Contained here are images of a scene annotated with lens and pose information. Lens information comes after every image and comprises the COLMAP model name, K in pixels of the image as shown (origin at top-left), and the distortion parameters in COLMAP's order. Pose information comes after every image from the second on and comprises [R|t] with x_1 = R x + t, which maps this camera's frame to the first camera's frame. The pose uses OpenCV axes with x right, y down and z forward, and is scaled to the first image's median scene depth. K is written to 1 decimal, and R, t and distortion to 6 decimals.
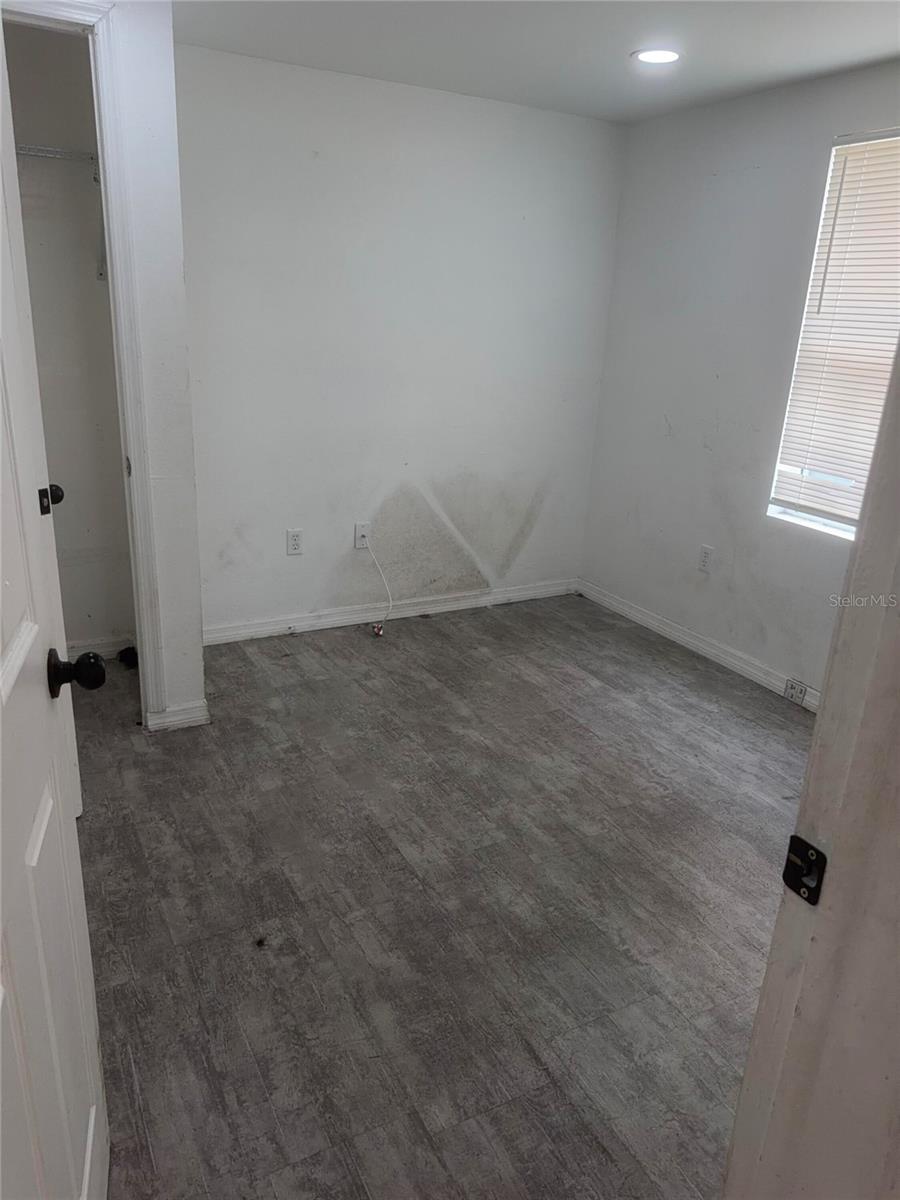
lens RADIAL K [[848.4, 0, 444.4], [0, 848.4, 606.9], [0, 0, 1]] dist [0.061247, -0.082961]
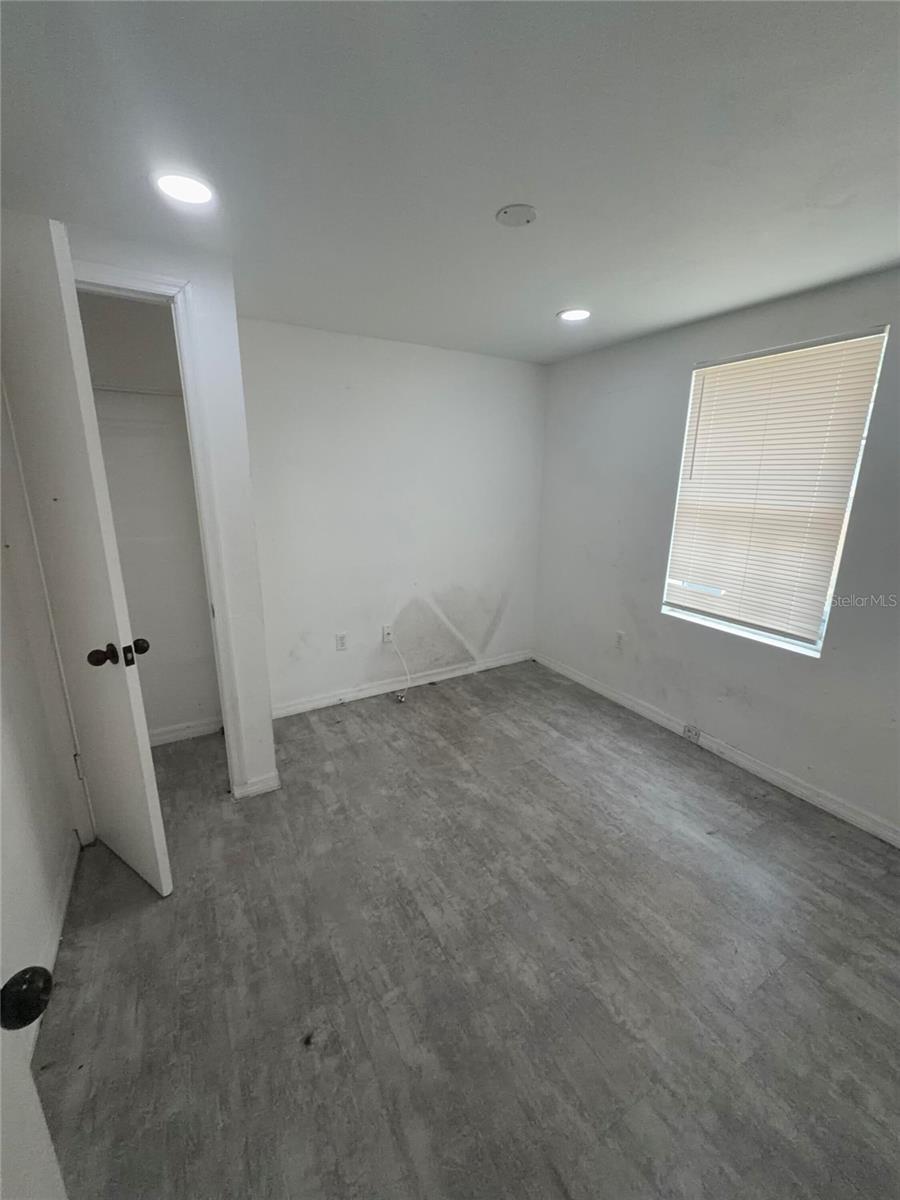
lens RADIAL K [[476.4, 0, 450.3], [0, 476.4, 601.0], [0, 0, 1]] dist [-0.000787, 0.000695]
pose [[0.998639, -0.045199, 0.026027, -0.010718], [0.047077, 0.995941, -0.076721, -0.104204], [-0.022454, 0.077842, 0.996713, 0.238892]]
